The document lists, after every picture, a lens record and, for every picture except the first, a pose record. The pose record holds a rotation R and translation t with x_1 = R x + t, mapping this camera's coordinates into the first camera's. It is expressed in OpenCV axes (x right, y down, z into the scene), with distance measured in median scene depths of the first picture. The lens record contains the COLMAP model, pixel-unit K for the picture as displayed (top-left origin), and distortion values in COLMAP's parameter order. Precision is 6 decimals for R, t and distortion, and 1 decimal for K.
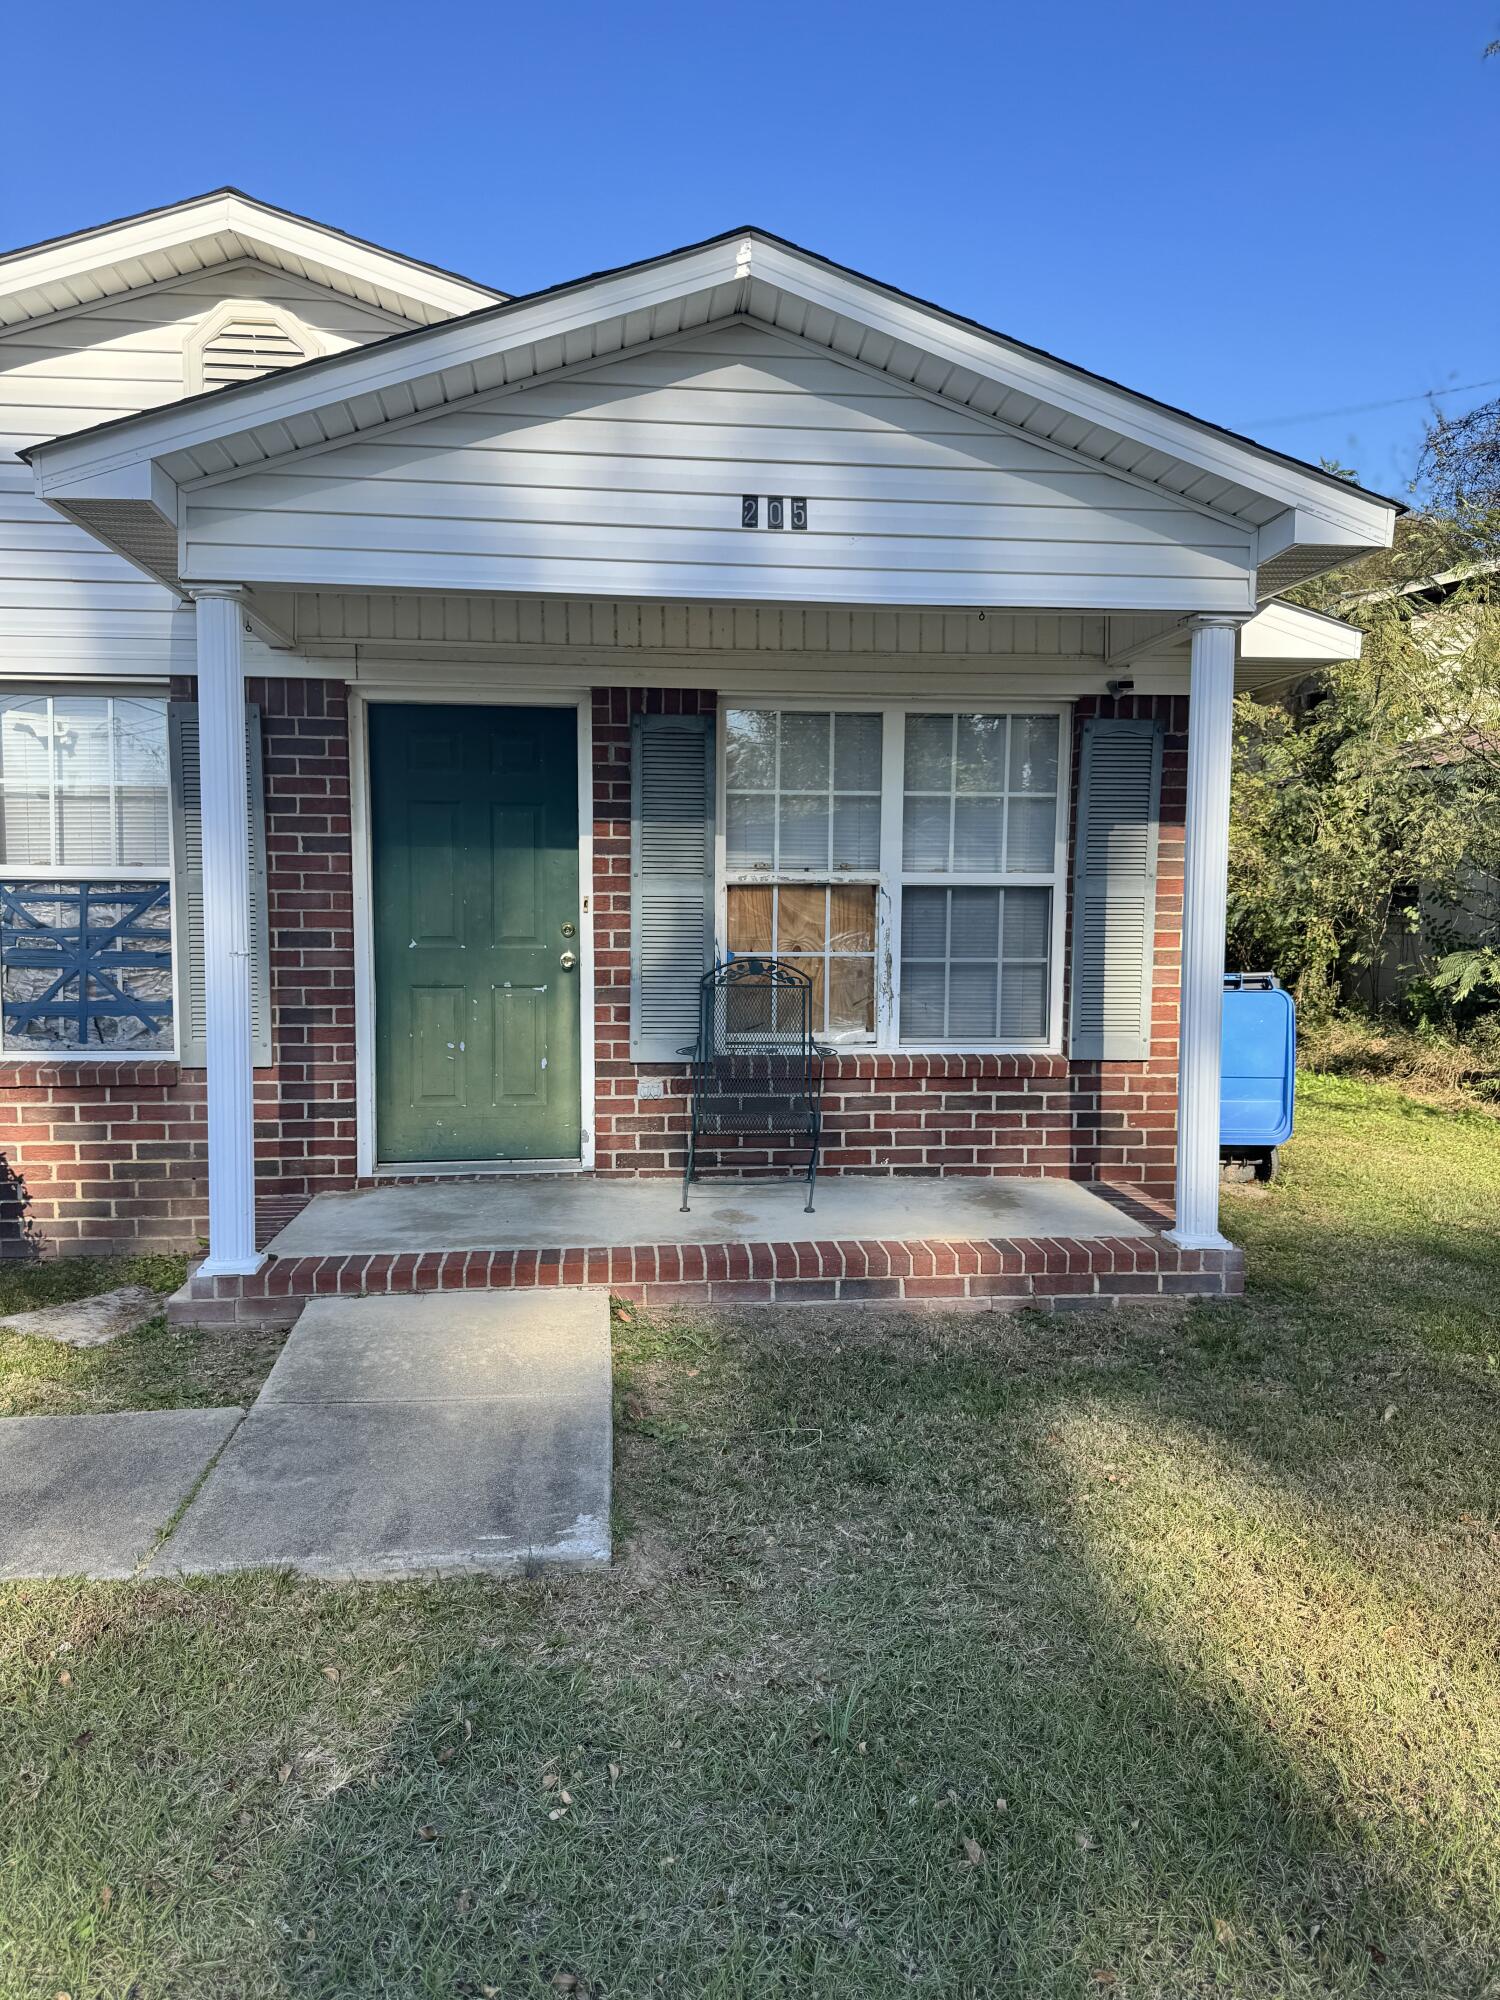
lens RADIAL K [[1420.3, 0, 744.3], [0, 1420.3, 994.5], [0, 0, 1]] dist [0.079325, -0.105587]
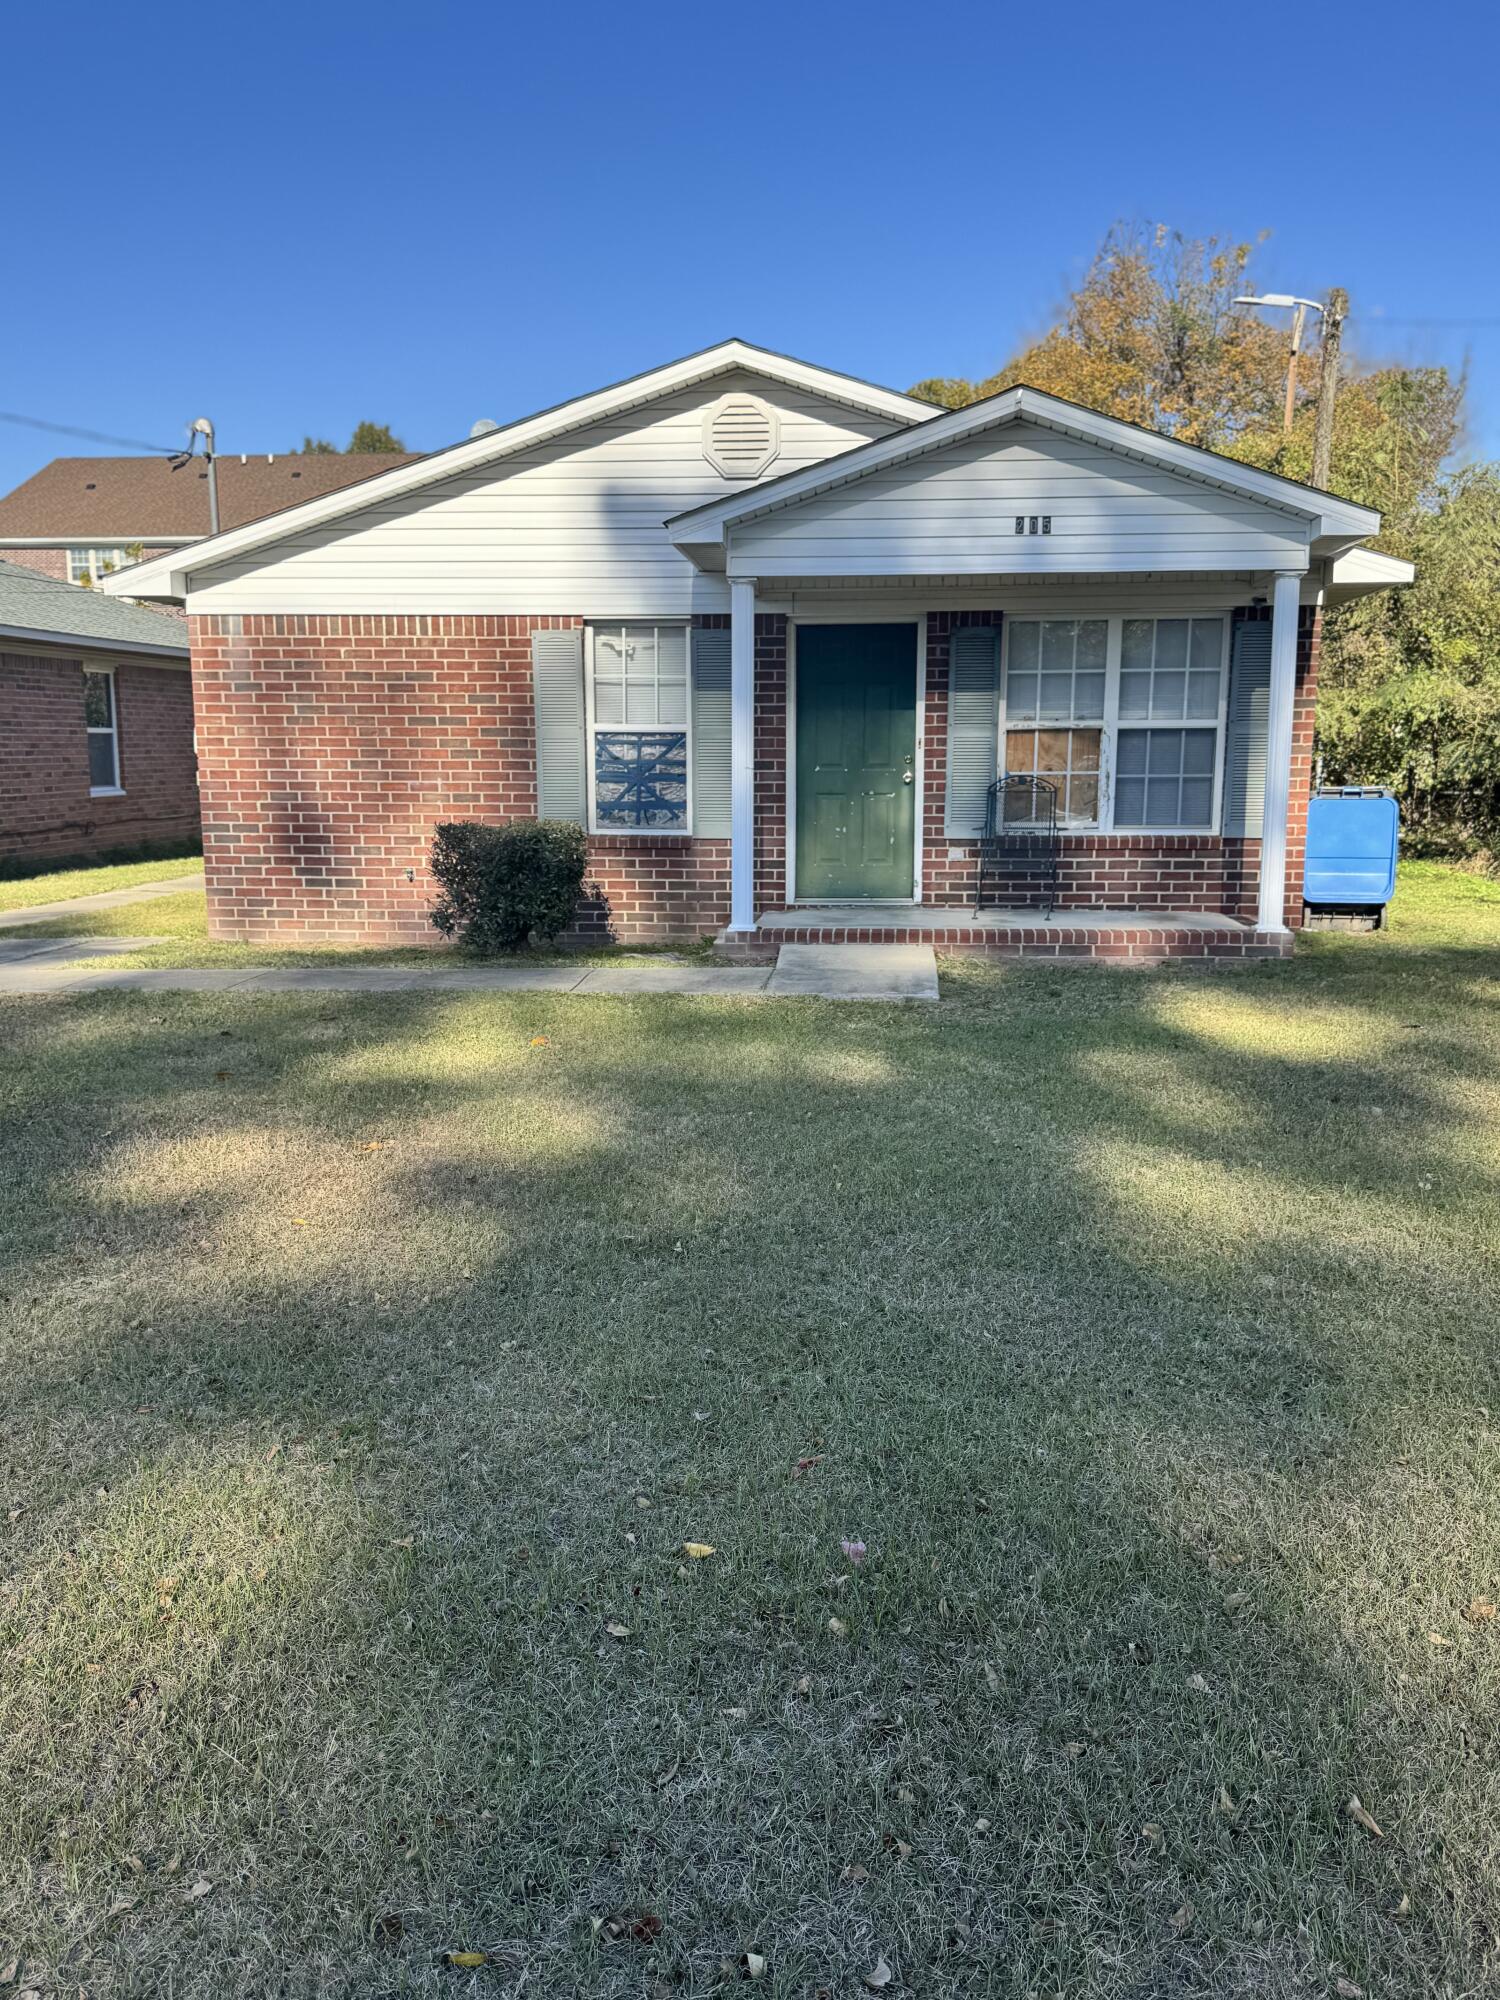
lens RADIAL K [[1621.0, 0, 740.5], [0, 1621.0, 1012.6], [0, 0, 1]] dist [0.194303, -0.419964]
pose [[0.981480, 0.024300, -0.190015, 0.054789], [-0.007559, 0.996062, 0.088338, 0.084763], [0.191413, -0.085266, 0.977799, -0.954105]]
